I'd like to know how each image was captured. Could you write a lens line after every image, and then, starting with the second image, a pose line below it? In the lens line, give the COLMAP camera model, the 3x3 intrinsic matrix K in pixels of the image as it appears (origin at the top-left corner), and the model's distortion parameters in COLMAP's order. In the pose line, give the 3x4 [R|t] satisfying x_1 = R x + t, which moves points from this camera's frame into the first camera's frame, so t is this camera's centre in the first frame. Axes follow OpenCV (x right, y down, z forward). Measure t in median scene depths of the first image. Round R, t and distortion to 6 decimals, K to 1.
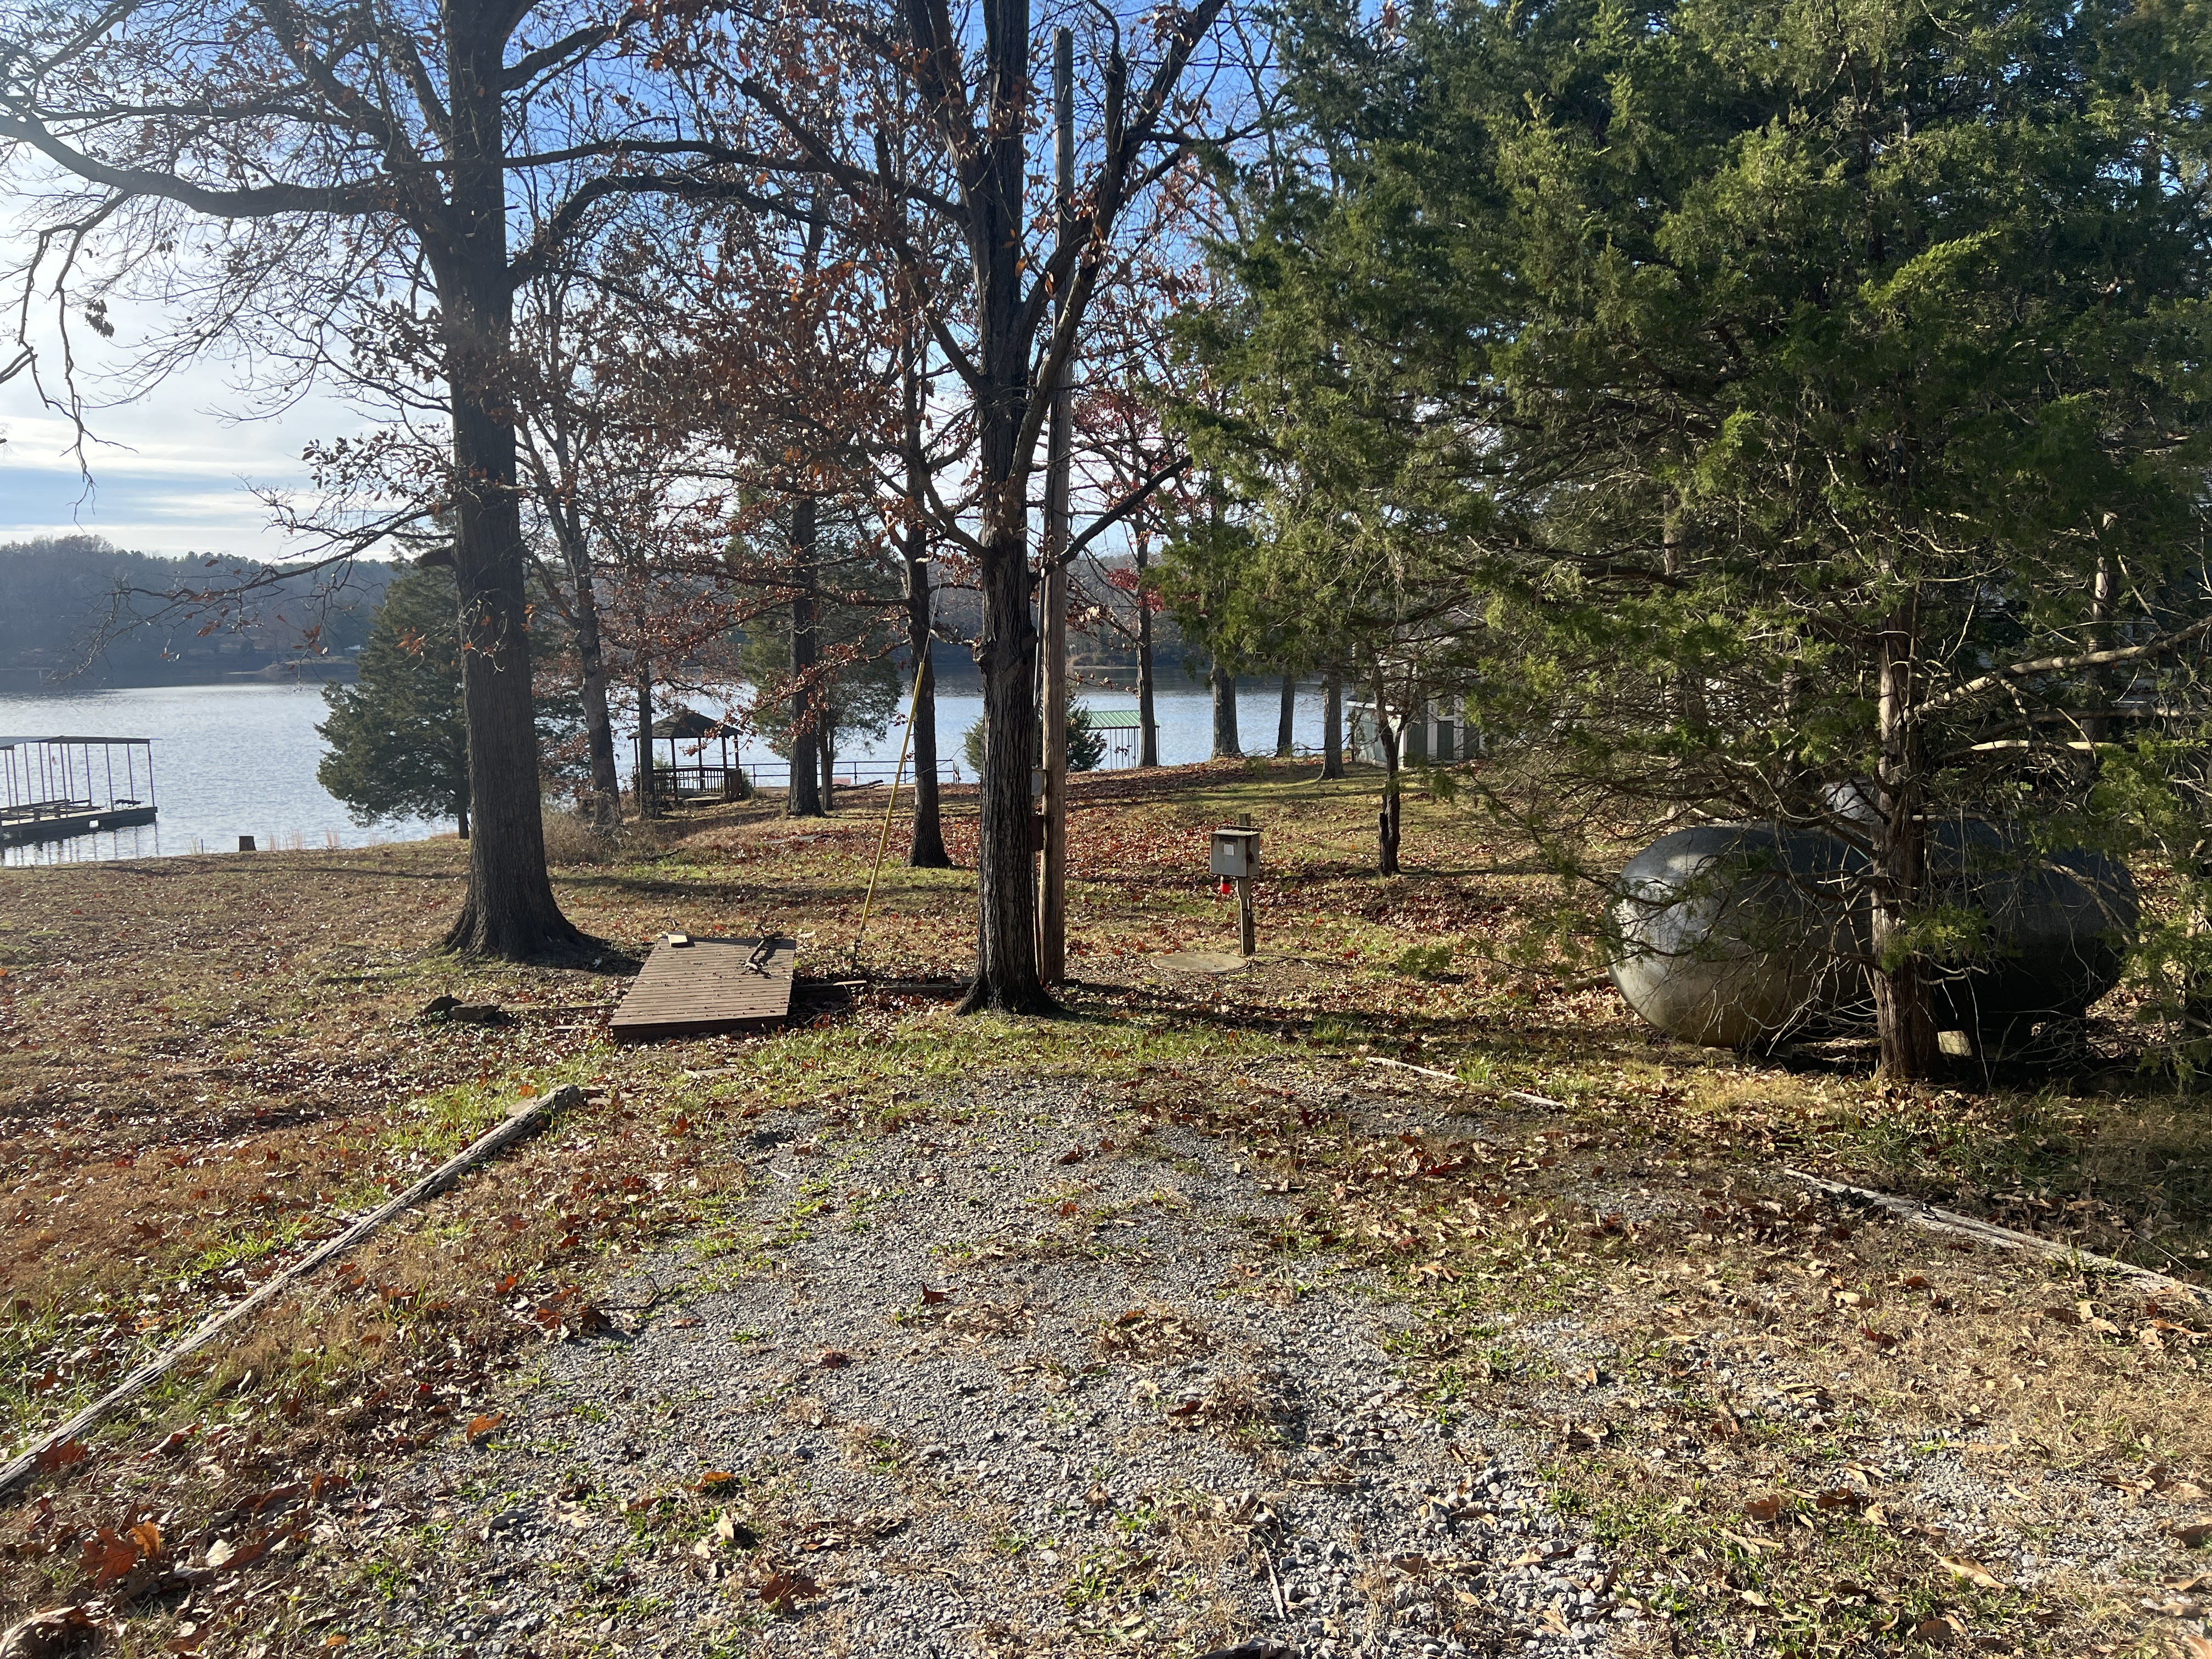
lens RADIAL K [[1652.1, 0, 1079.5], [0, 1652.1, 818.2], [0, 0, 1]] dist [0.054624, -0.059423]
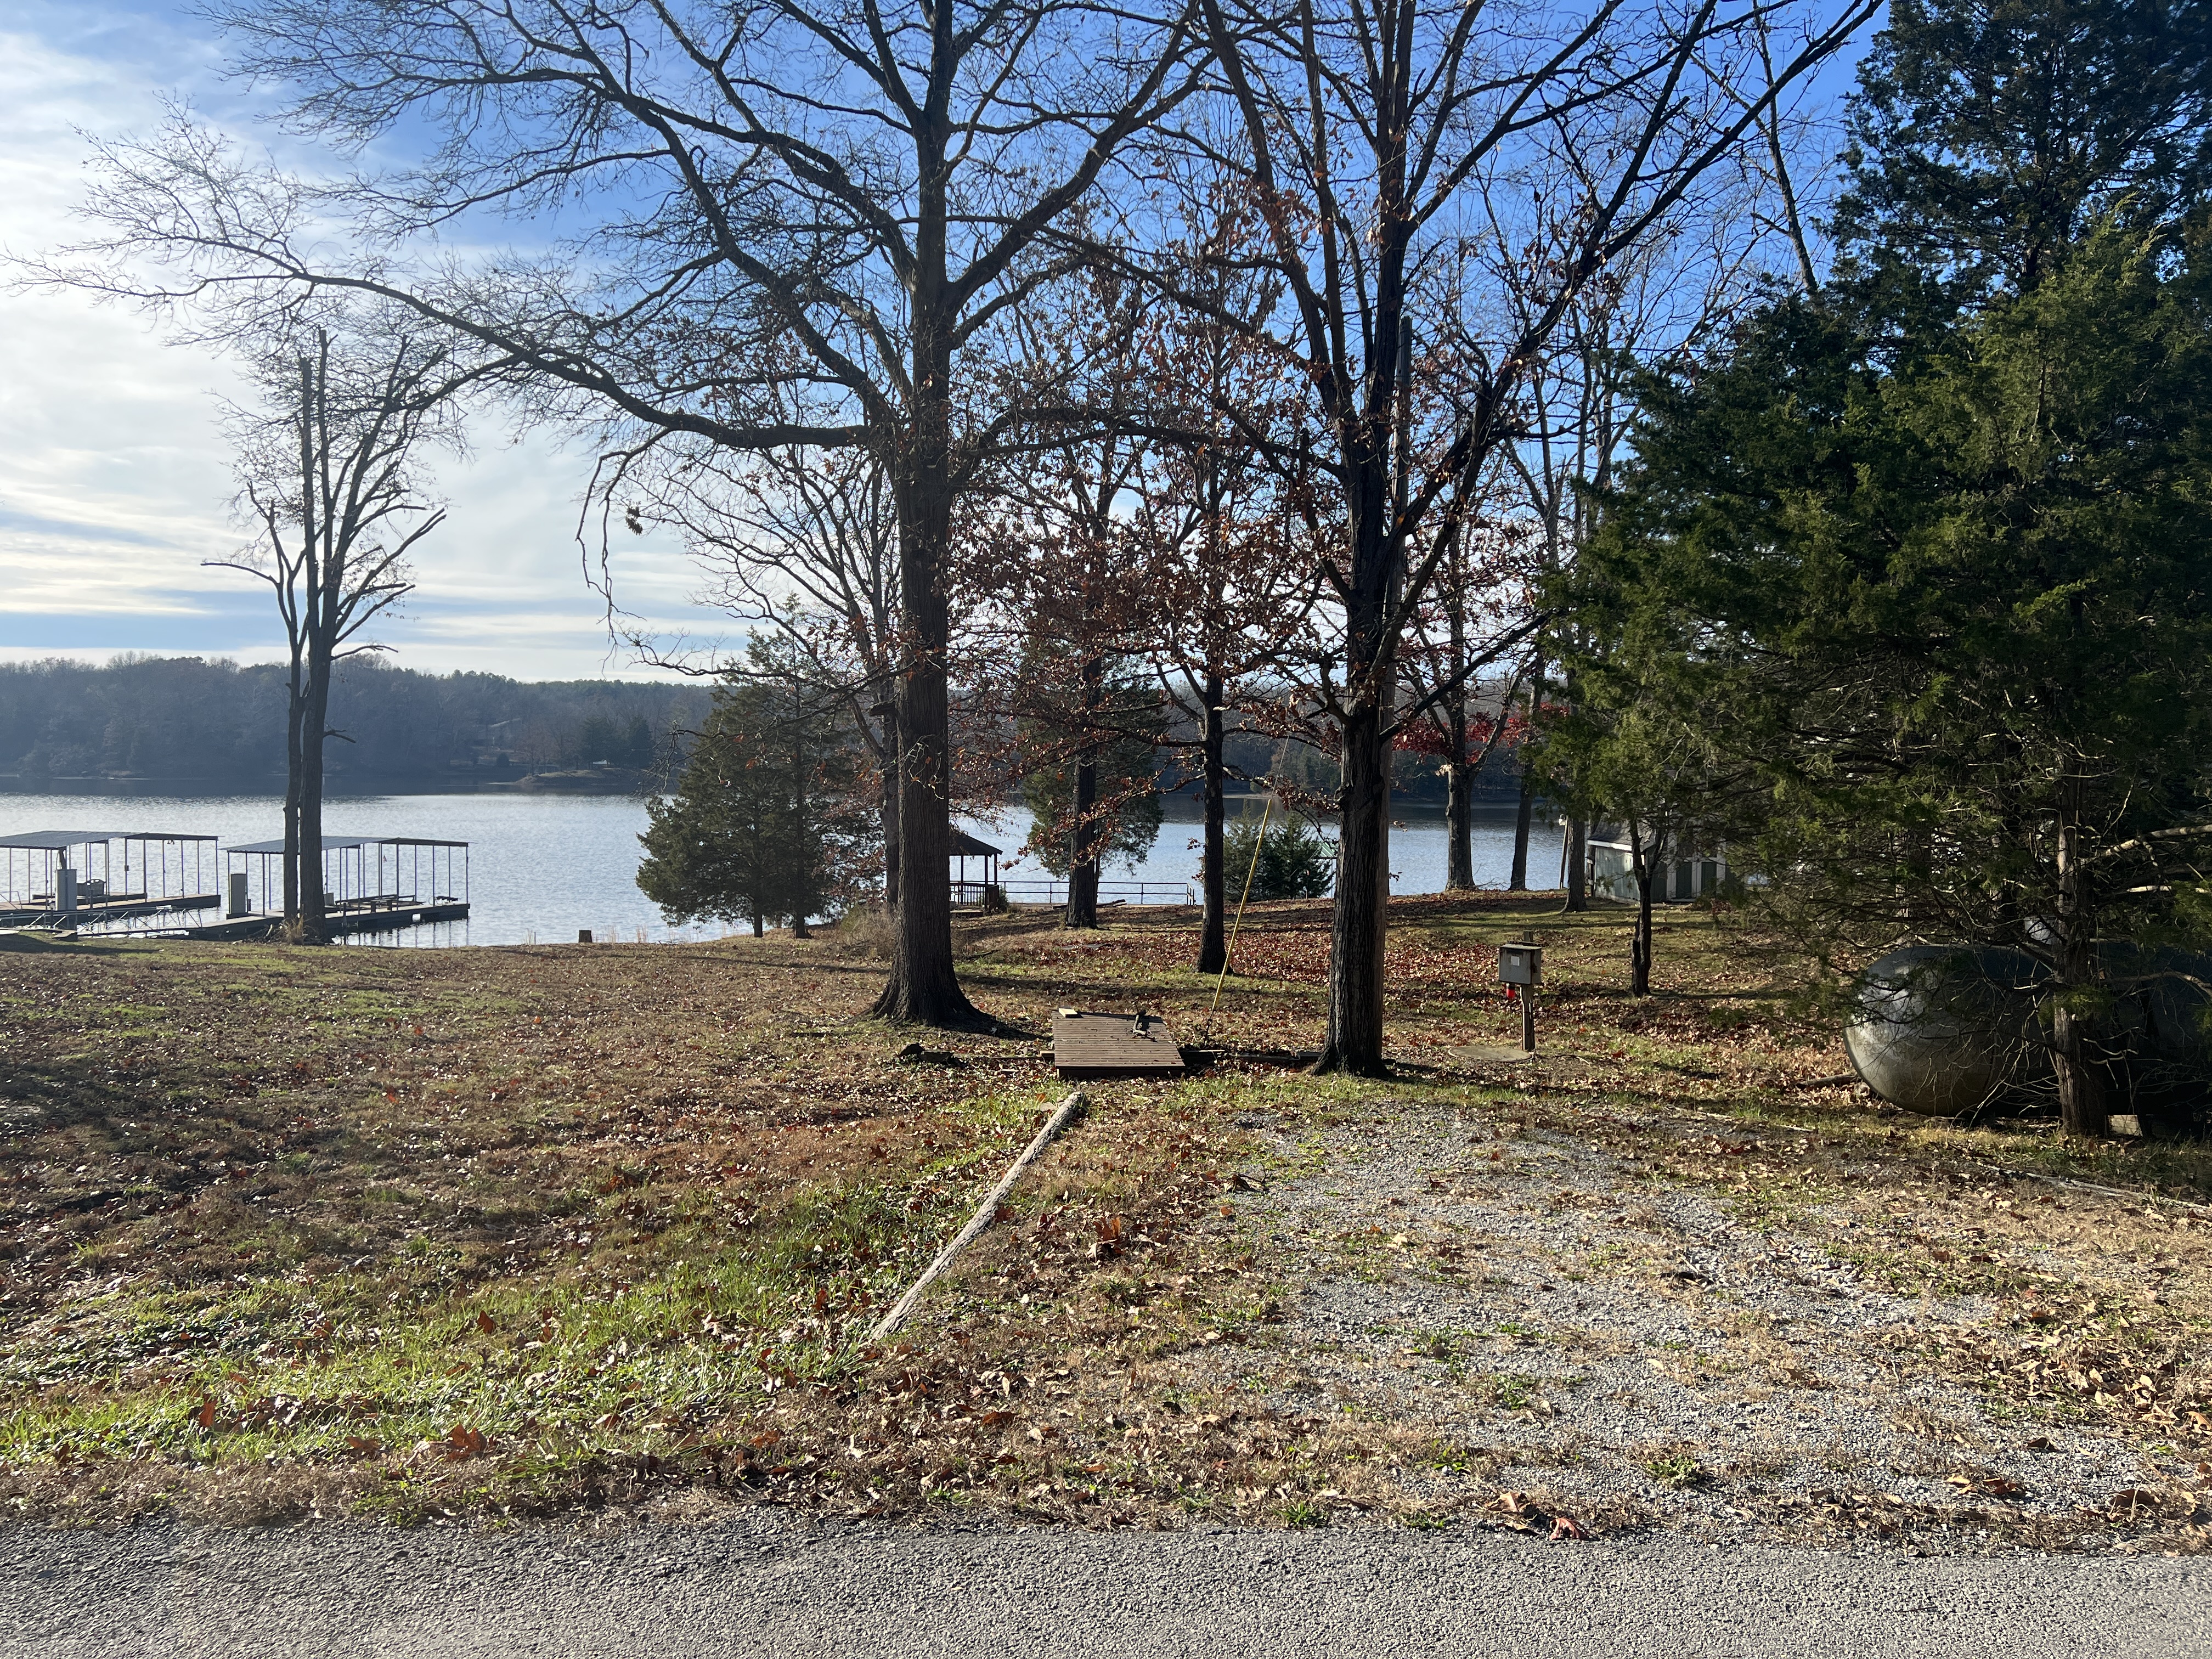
lens RADIAL K [[1652.1, 0, 1084.9], [0, 1652.1, 822.9], [0, 0, 1]] dist [0.054624, -0.059423]
pose [[0.992672, 0.029639, -0.117148, -0.043447], [-0.038264, 0.996665, -0.072080, 0.009421], [0.114621, 0.076034, 0.990495, -0.127620]]
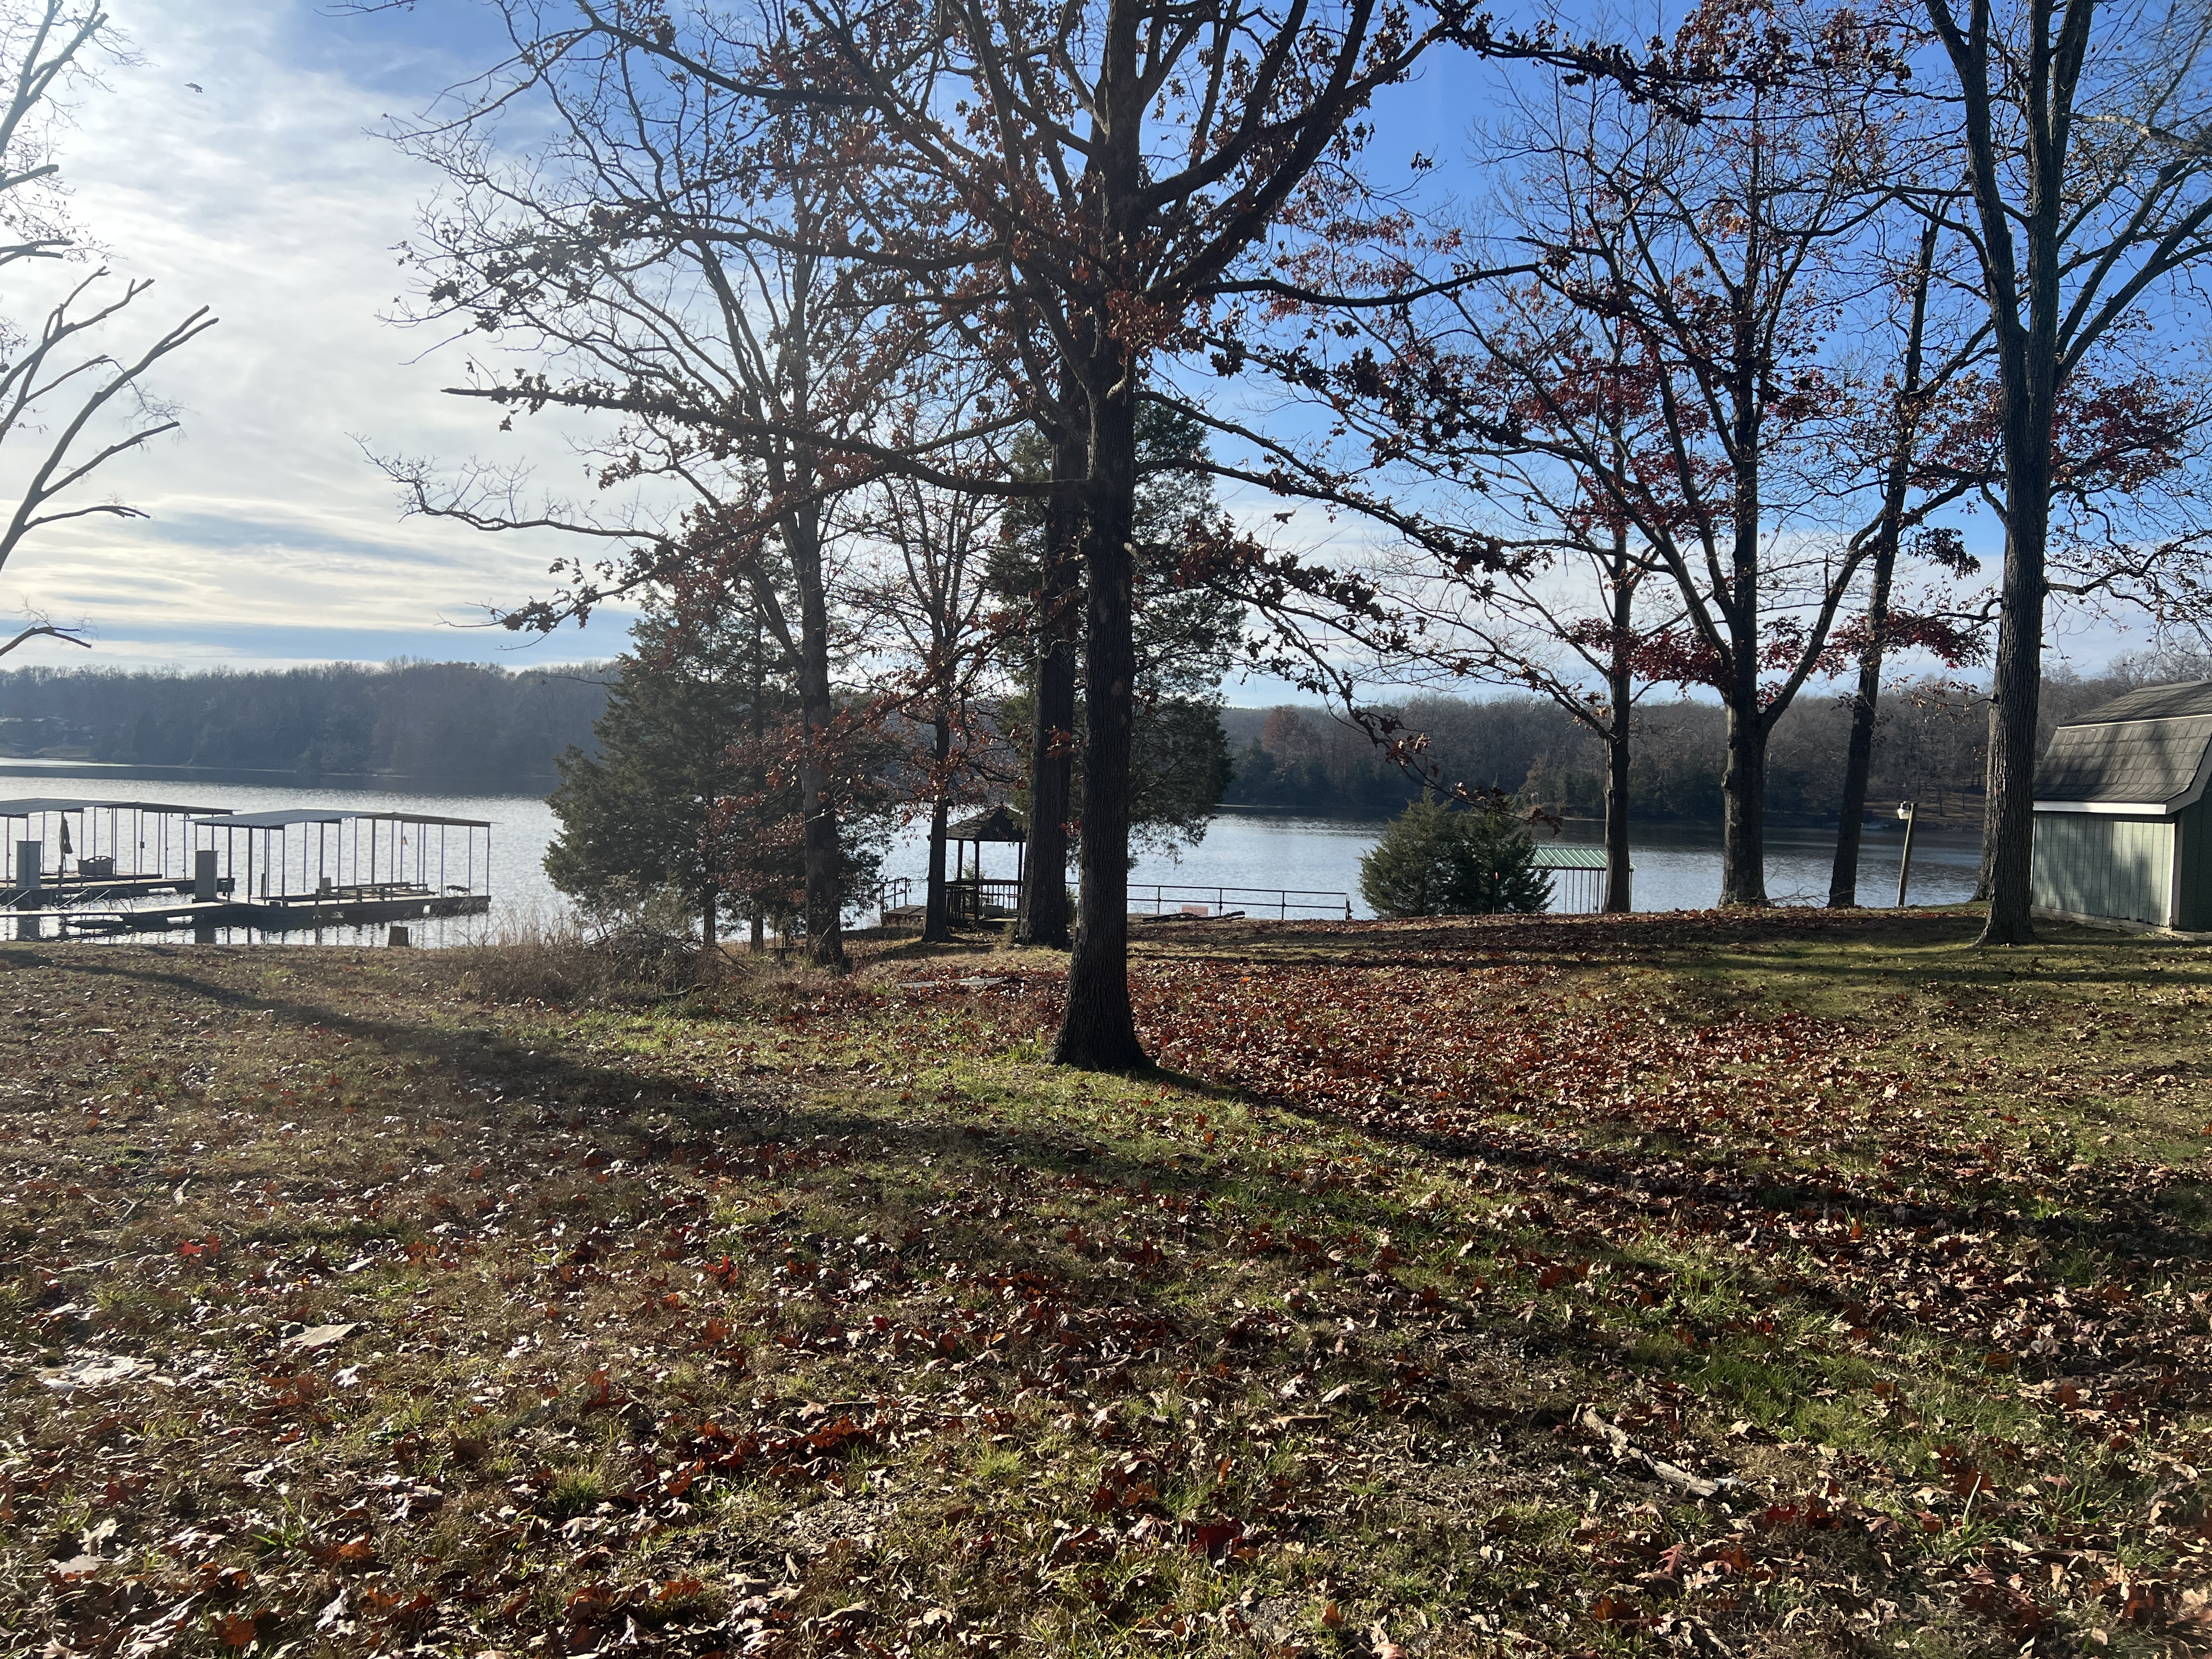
lens RADIAL K [[1652.1, 0, 1086.4], [0, 1652.1, 841.1], [0, 0, 1]] dist [0.054624, -0.059423]
pose [[0.962487, 0.052863, -0.266129, 0.020137], [-0.072564, 0.995260, -0.064742, -0.002535], [0.261445, 0.081624, 0.961761, 0.475840]]
